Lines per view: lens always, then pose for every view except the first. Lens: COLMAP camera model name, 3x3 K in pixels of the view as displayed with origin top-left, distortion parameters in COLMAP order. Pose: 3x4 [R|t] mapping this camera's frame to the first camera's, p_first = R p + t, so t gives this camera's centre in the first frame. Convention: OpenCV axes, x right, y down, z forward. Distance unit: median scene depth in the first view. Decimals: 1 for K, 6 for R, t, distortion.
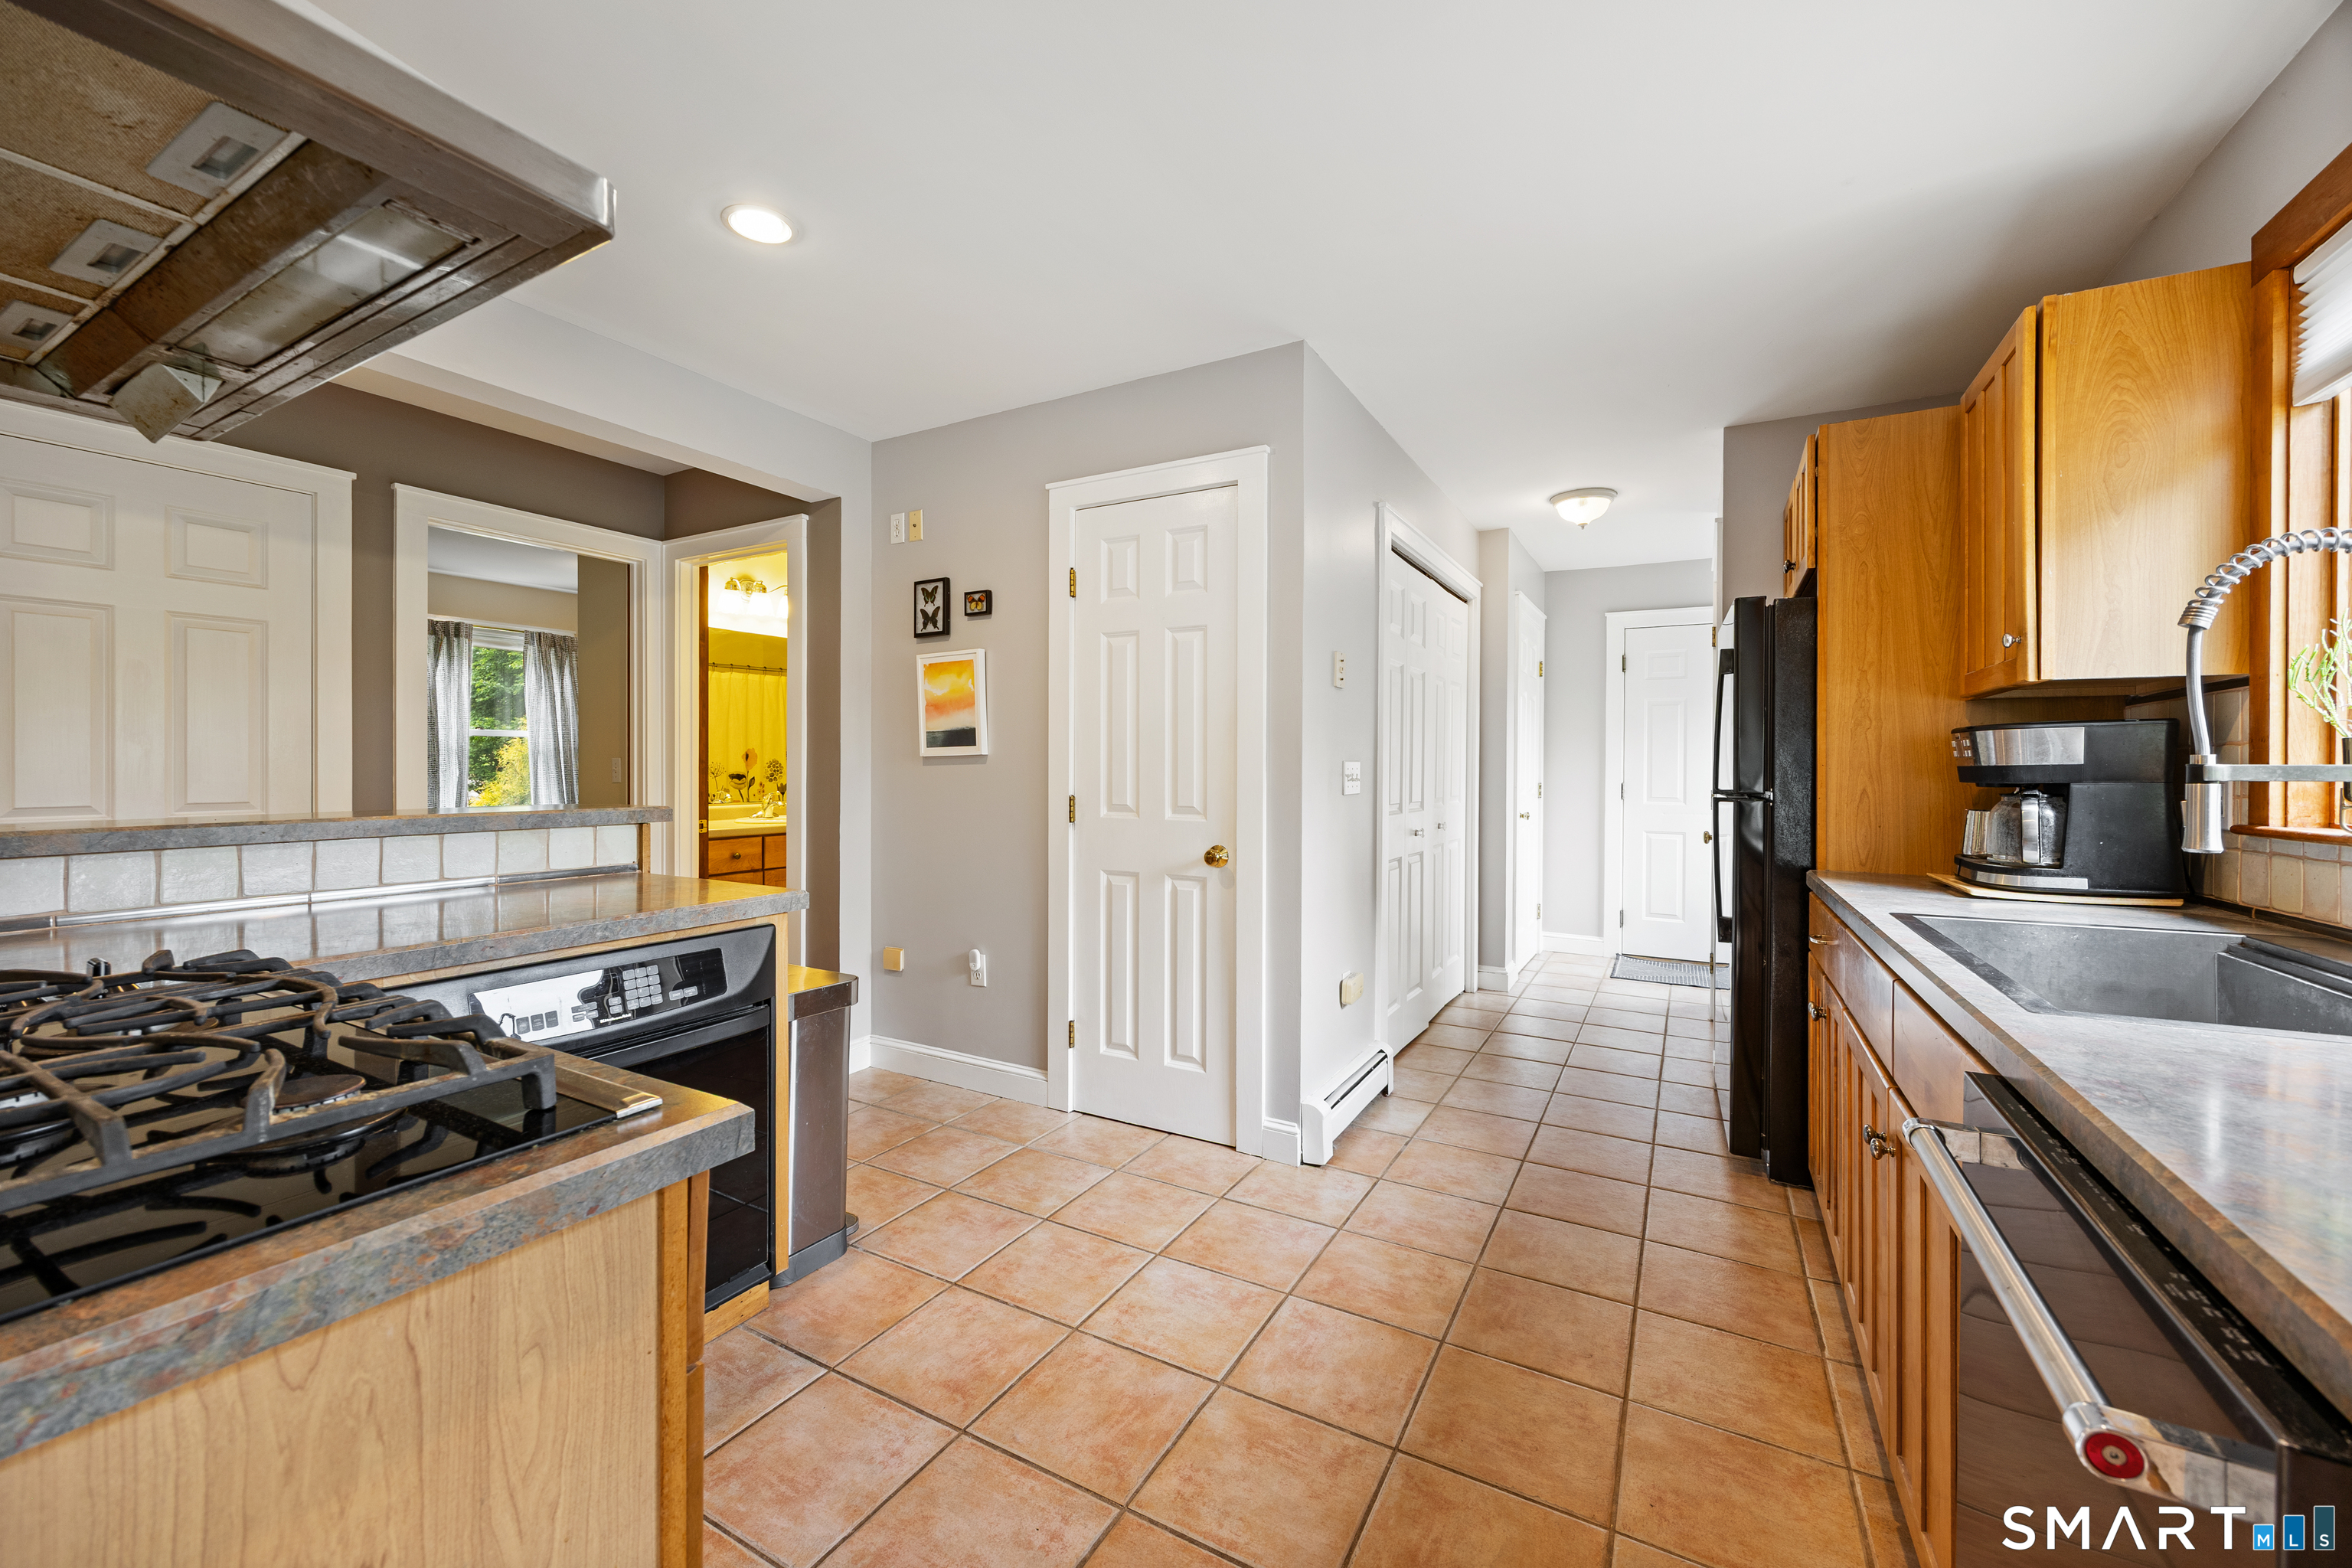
lens RADIAL K [[917.2, 0, 1180.9], [0, 917.2, 766.7], [0, 0, 1]] dist [0.001126, 0.000801]
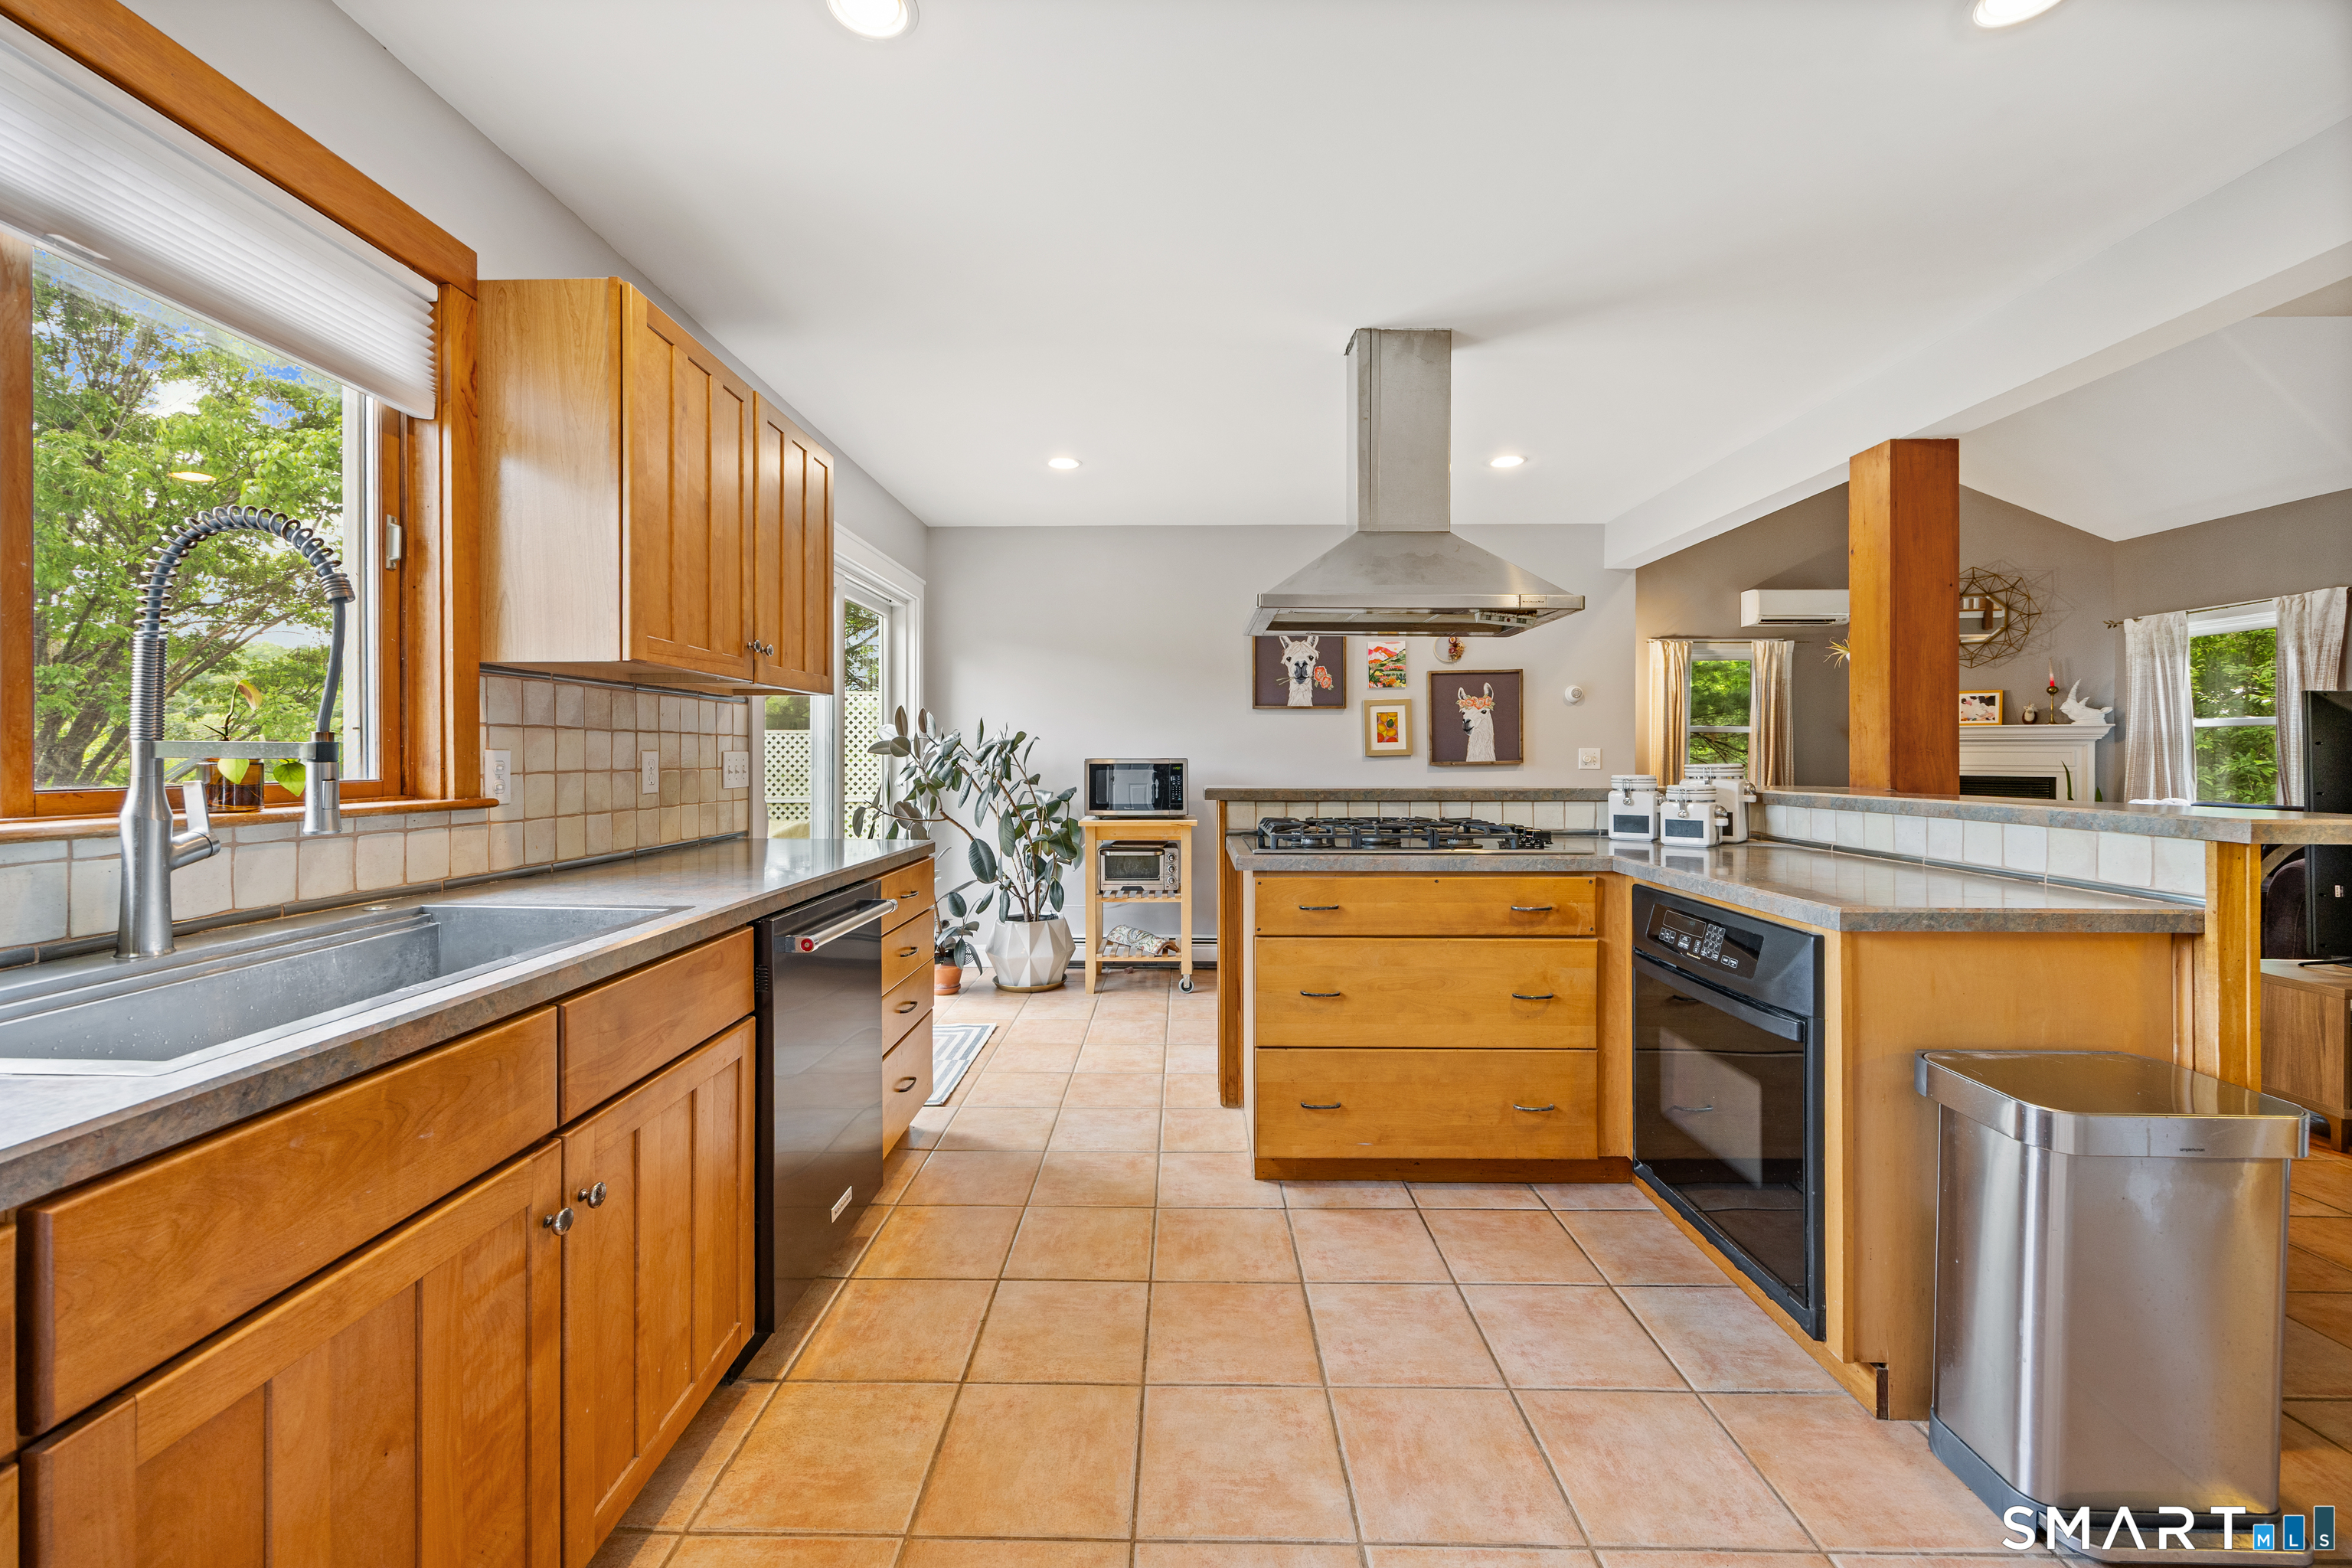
lens RADIAL K [[917.2, 0, 1181.1], [0, 917.2, 761.8], [0, 0, 1]] dist [0.001126, 0.000801]
pose [[-0.875797, 0.000123, -0.482679, 0.520178], [-0.004557, 0.999953, 0.008523, 0.000638], [0.482657, 0.009665, -0.875756, 1.508093]]
